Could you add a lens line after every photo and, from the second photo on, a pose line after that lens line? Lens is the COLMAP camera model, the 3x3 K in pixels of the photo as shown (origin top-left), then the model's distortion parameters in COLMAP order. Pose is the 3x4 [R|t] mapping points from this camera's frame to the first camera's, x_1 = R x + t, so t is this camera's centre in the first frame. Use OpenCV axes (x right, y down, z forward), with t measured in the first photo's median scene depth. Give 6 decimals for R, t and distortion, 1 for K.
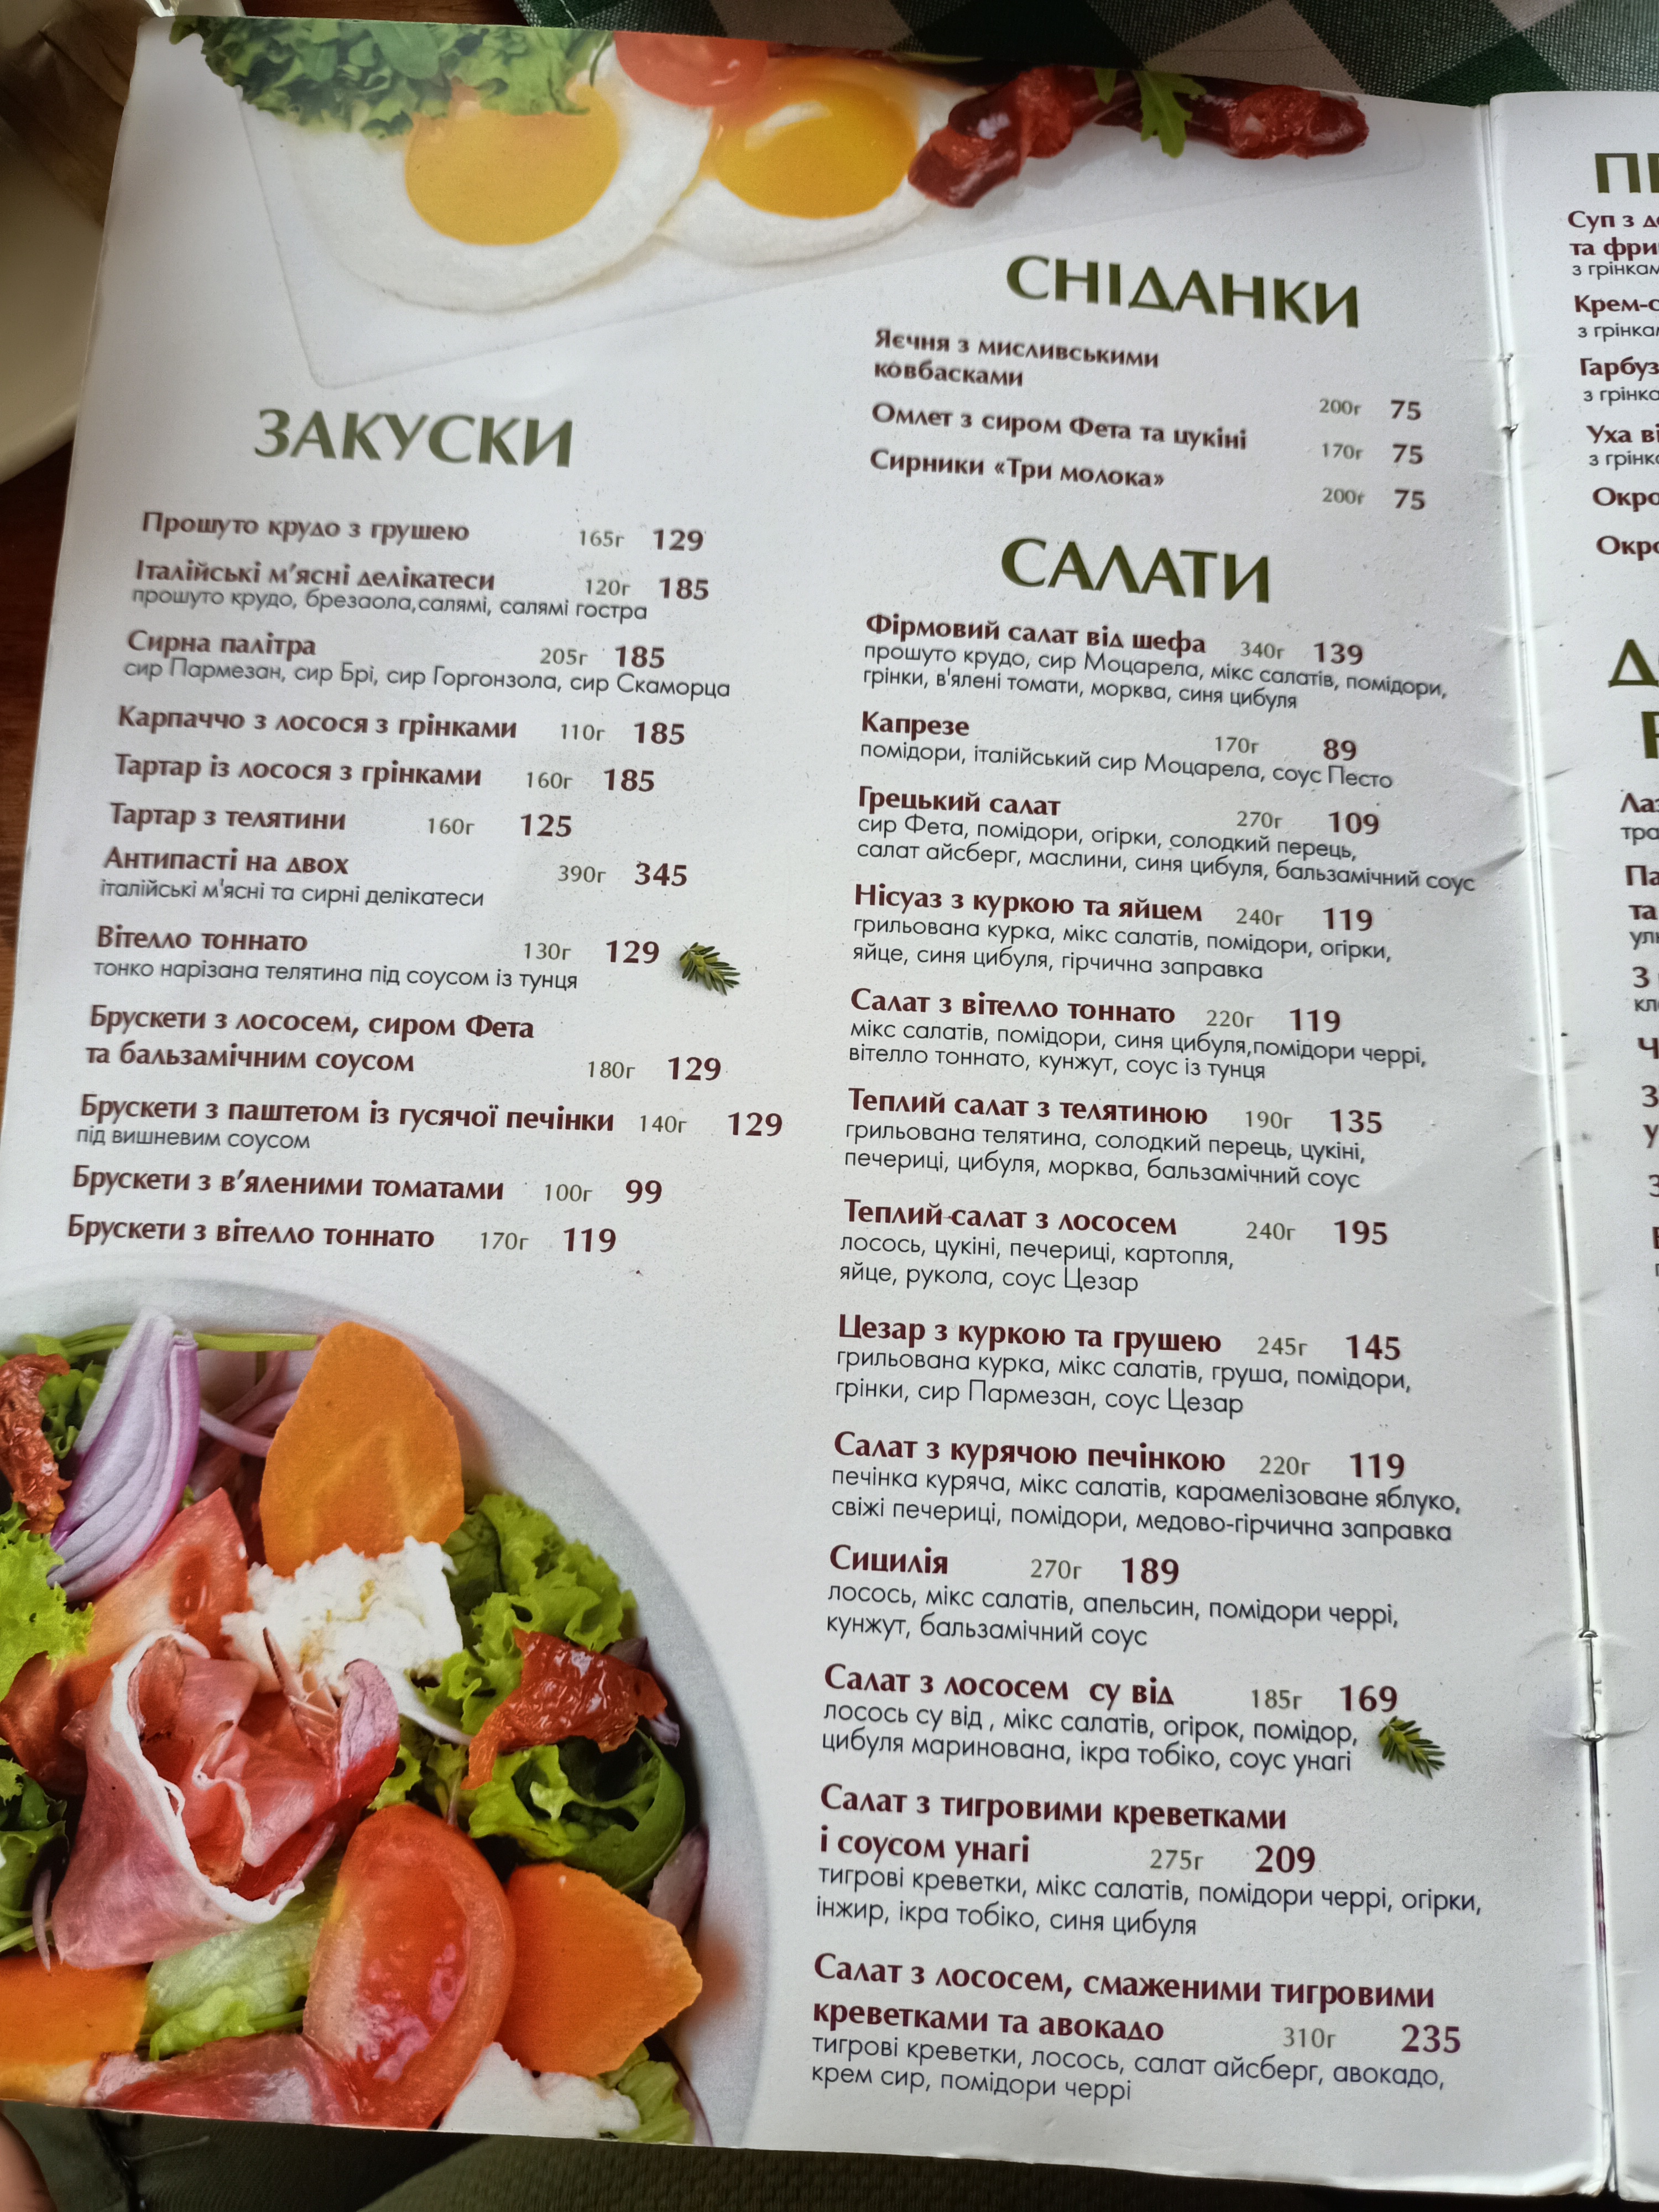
lens RADIAL K [[890.5, 0, 836.5], [0, 890.5, 1106.8], [0, 0, 1]] dist [-0.017027, 0.000628]
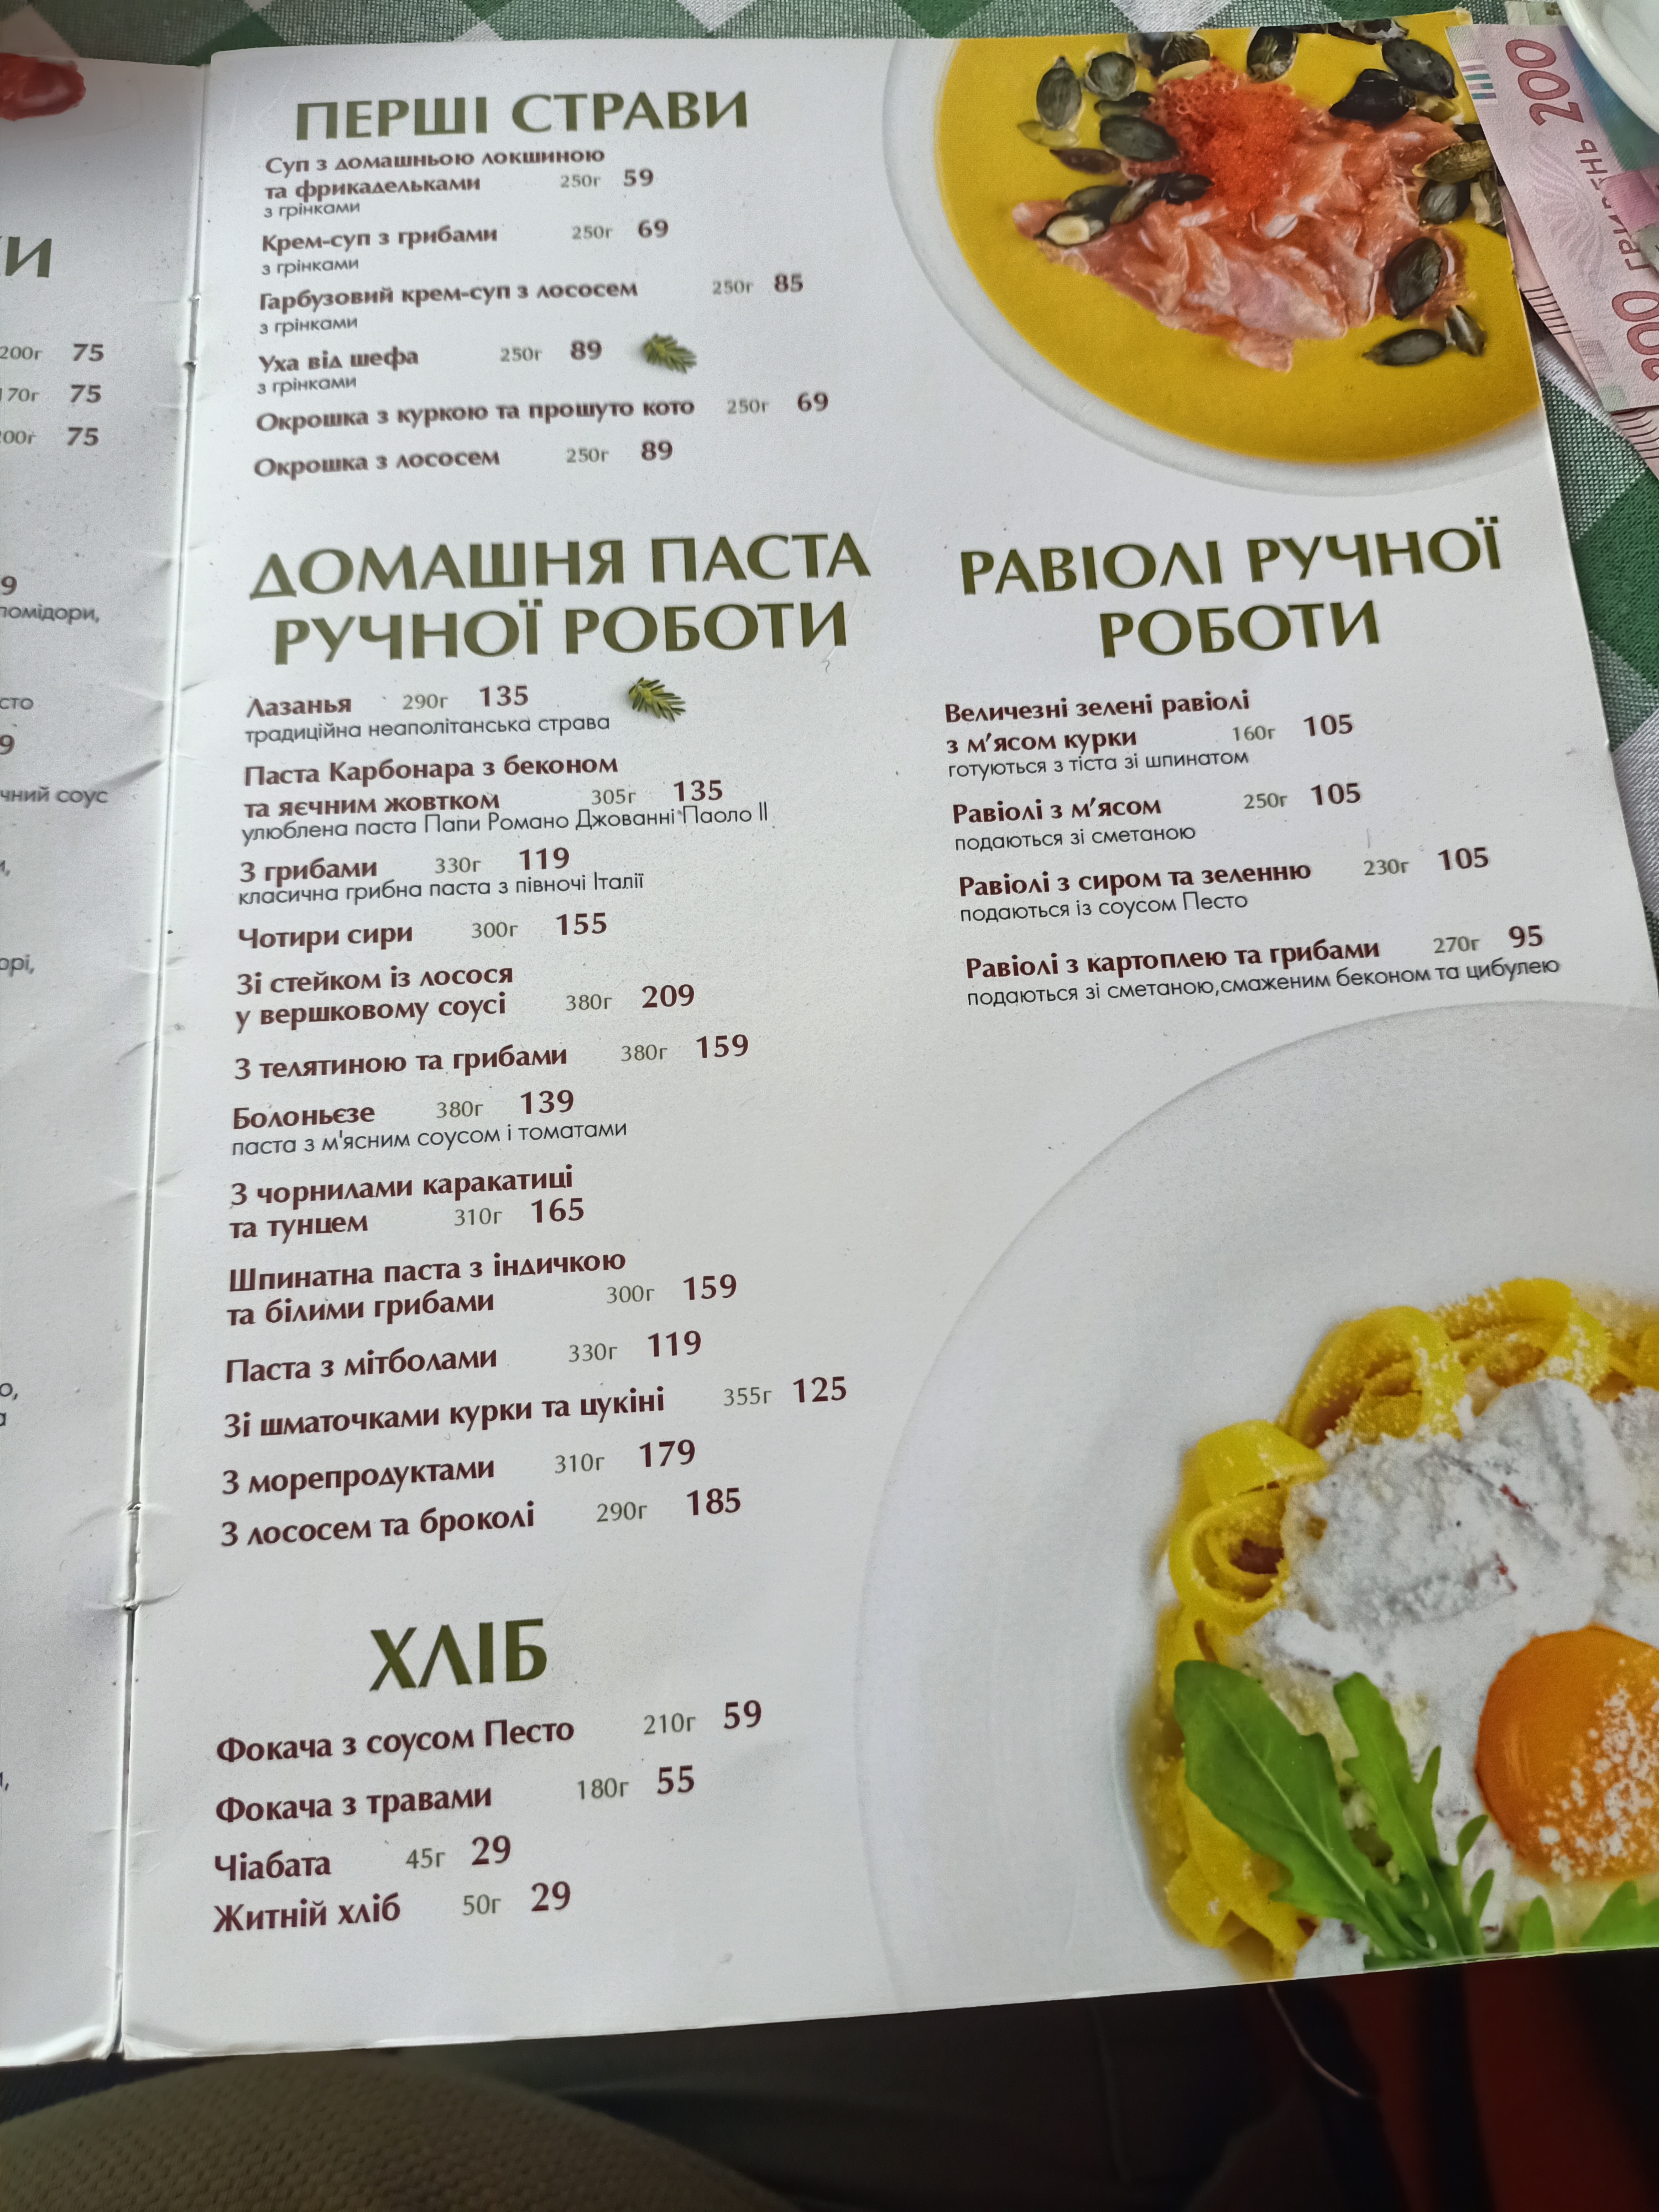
lens RADIAL K [[890.5, 0, 830.8], [0, 890.5, 1103.7], [0, 0, 1]] dist [-0.017027, 0.000628]
pose [[0.993712, -0.081201, 0.077096, 1.423483], [0.082308, 0.996543, -0.011280, 0.184570], [-0.075913, 0.017555, 0.996960, -0.084401]]
